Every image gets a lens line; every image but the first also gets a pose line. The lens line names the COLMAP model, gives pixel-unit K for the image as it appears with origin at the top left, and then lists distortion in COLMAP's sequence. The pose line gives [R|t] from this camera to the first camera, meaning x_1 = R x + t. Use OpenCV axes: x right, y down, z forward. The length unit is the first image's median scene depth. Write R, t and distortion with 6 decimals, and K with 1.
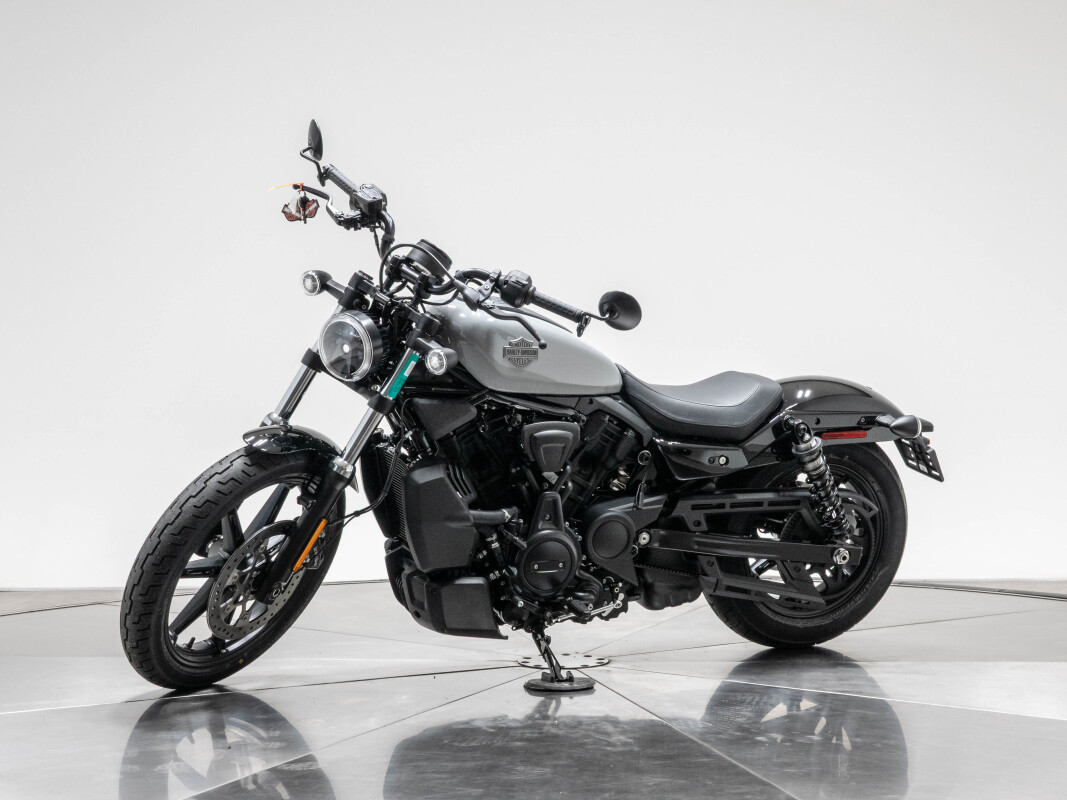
lens RADIAL K [[1717.4, 0, 533.5], [0, 1717.4, 400.0], [0, 0, 1]] dist [0.018313, 0.066156]
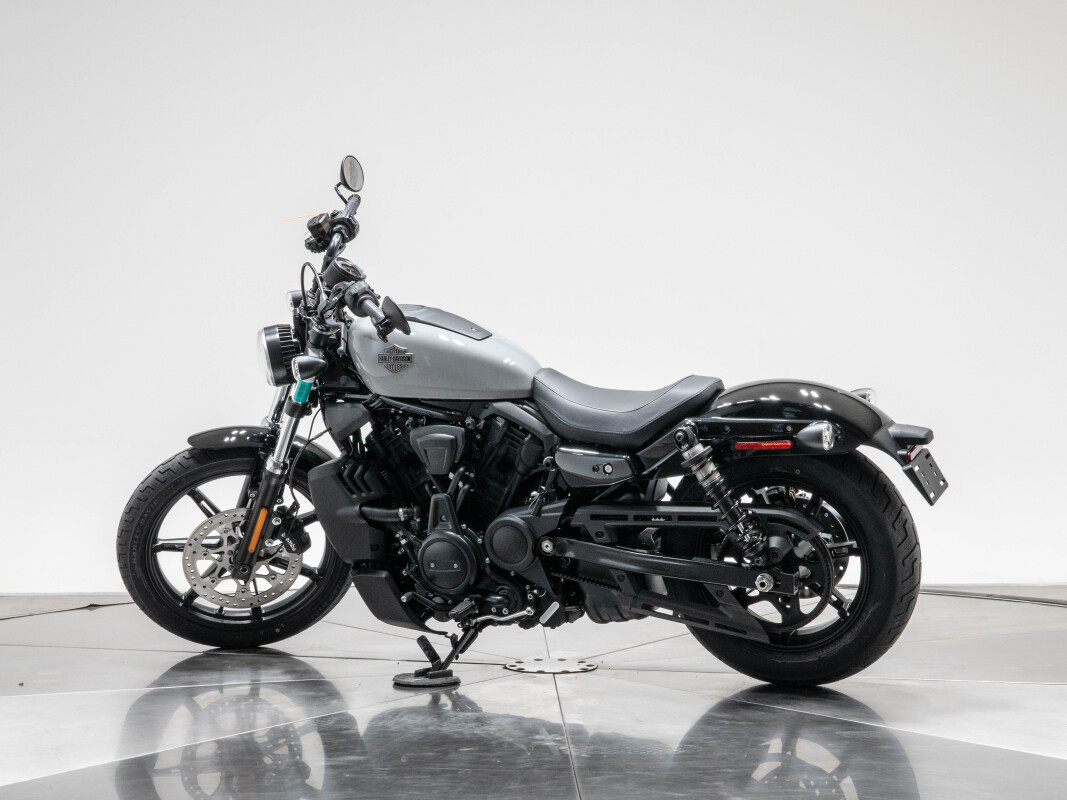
lens RADIAL K [[1717.4, 0, 533.5], [0, 1717.4, 400.0], [0, 0, 1]] dist [0.018313, 0.066156]
pose [[0.689111, -0.004529, -0.724642, 0.784468], [-0.007471, 0.999883, -0.013354, 0.010449], [0.724617, 0.014616, 0.688997, 0.322101]]
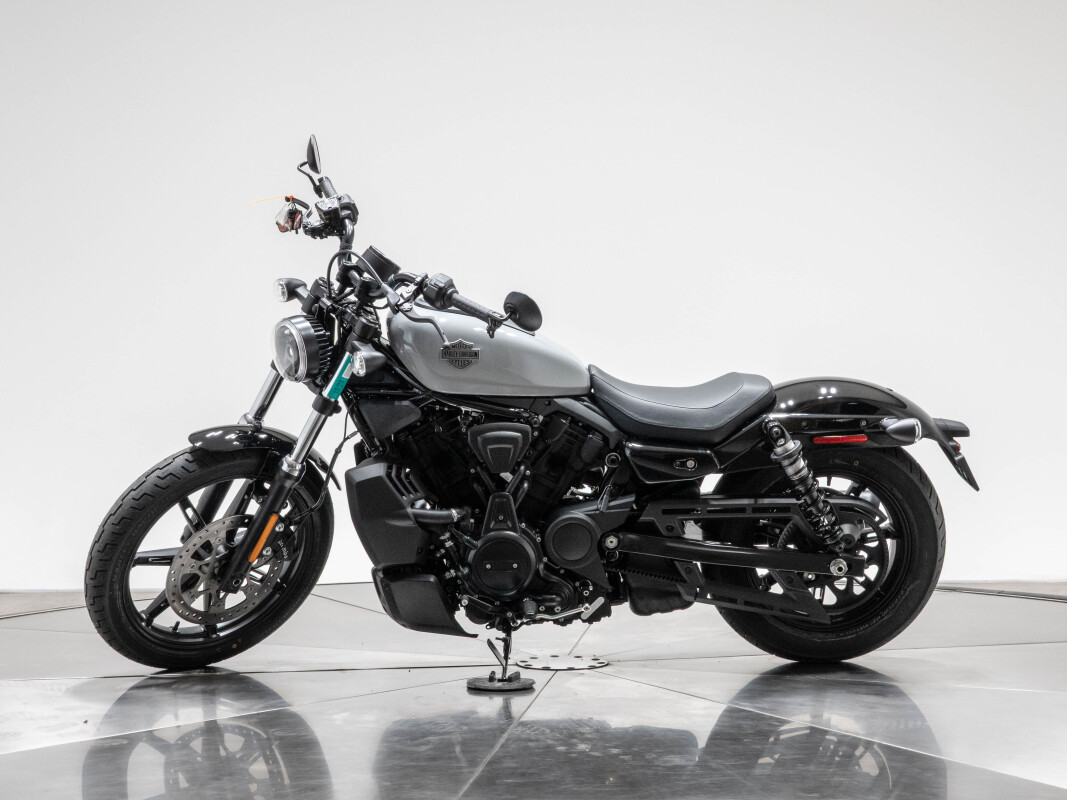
lens RADIAL K [[1717.4, 0, 533.5], [0, 1717.4, 400.0], [0, 0, 1]] dist [0.018313, 0.066156]
pose [[0.943907, 0.000279, -0.330213, 0.354222], [-0.001698, 0.999991, -0.004010, 0.003164], [0.330208, 0.004346, 0.943898, 0.053956]]
